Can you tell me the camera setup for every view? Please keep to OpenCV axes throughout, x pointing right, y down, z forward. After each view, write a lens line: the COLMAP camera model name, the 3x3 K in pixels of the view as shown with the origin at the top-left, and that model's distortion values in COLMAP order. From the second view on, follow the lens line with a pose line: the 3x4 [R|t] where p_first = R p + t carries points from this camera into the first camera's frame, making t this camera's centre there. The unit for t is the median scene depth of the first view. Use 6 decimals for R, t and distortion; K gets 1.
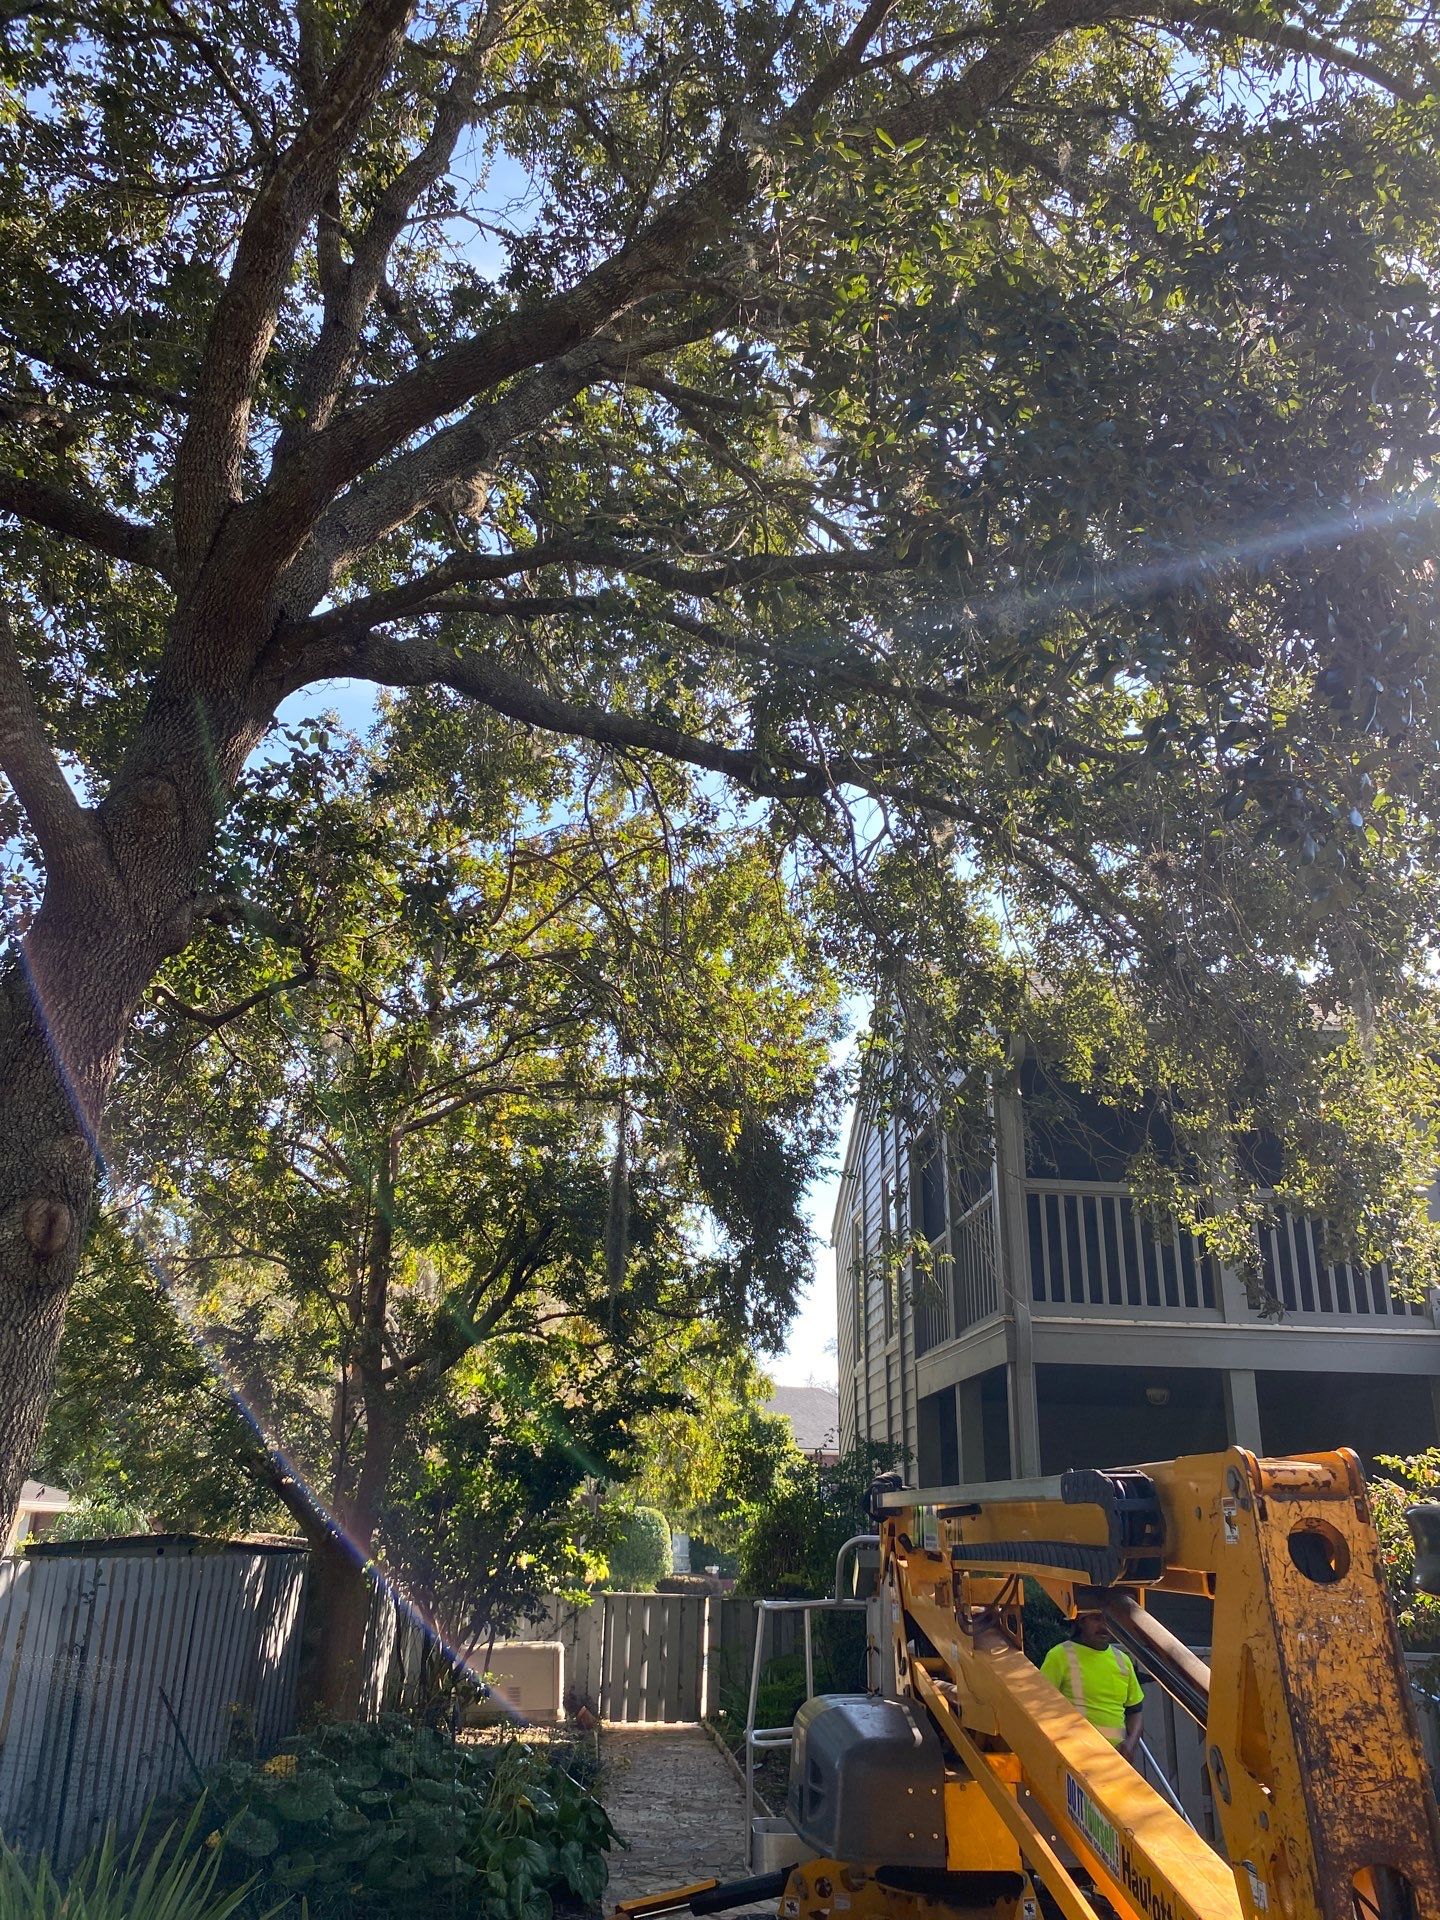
lens RADIAL K [[1492.0, 0, 715.3], [0, 1492.0, 957.1], [0, 0, 1]] dist [0.023613, -0.015823]
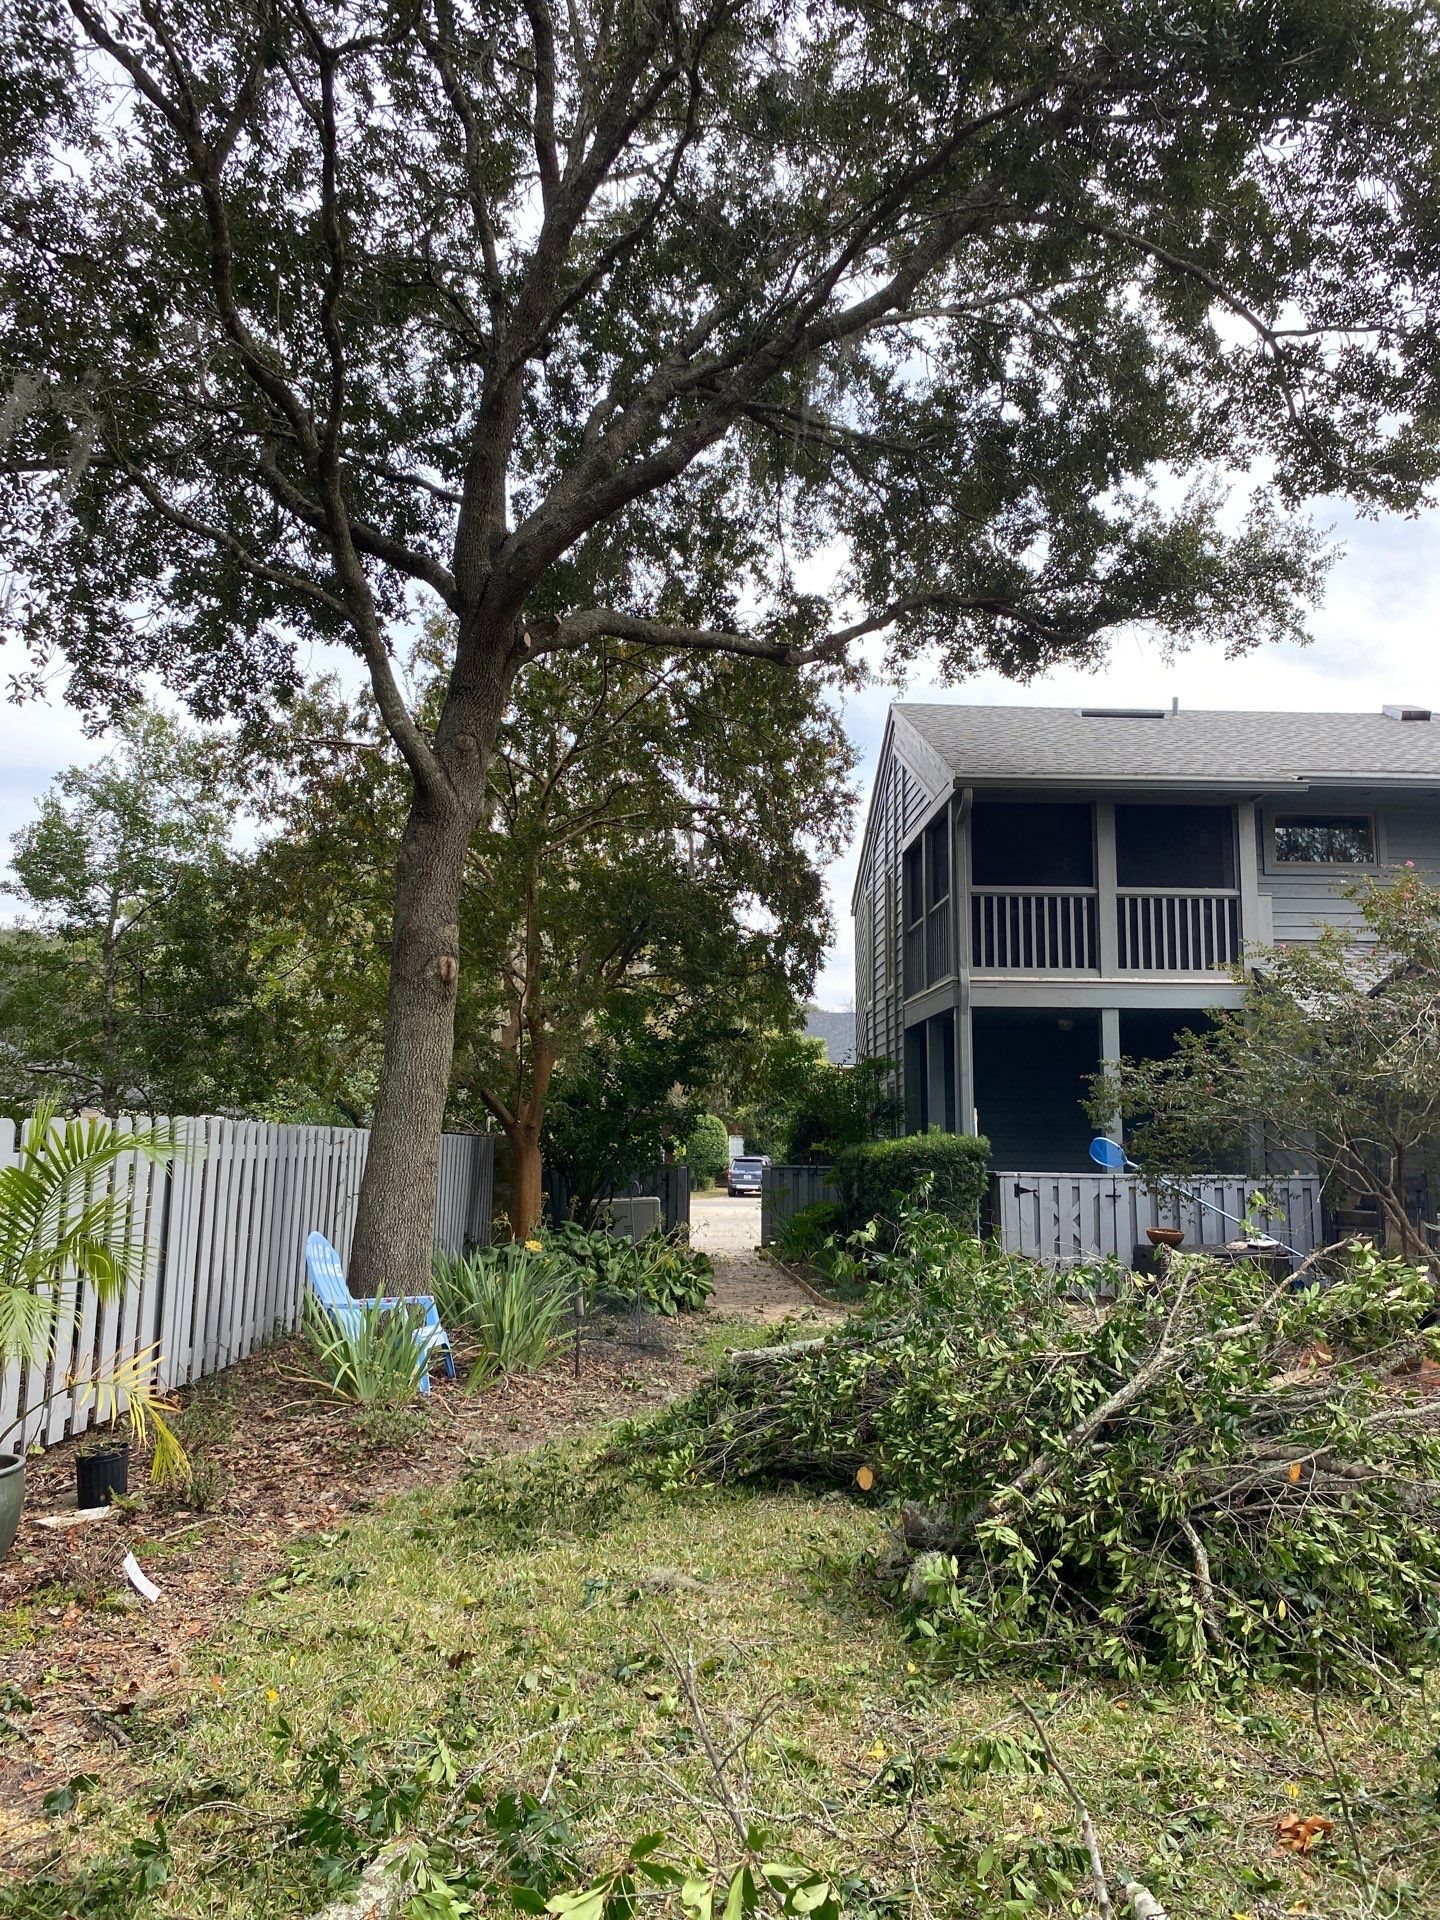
lens RADIAL K [[1492.0, 0, 715.3], [0, 1492.0, 957.1], [0, 0, 1]] dist [0.023613, -0.015823]
pose [[0.999267, -0.019847, -0.032741, 0.002059], [0.027194, 0.969883, 0.242050, -0.115980], [0.026951, -0.242763, 0.969711, -0.357348]]
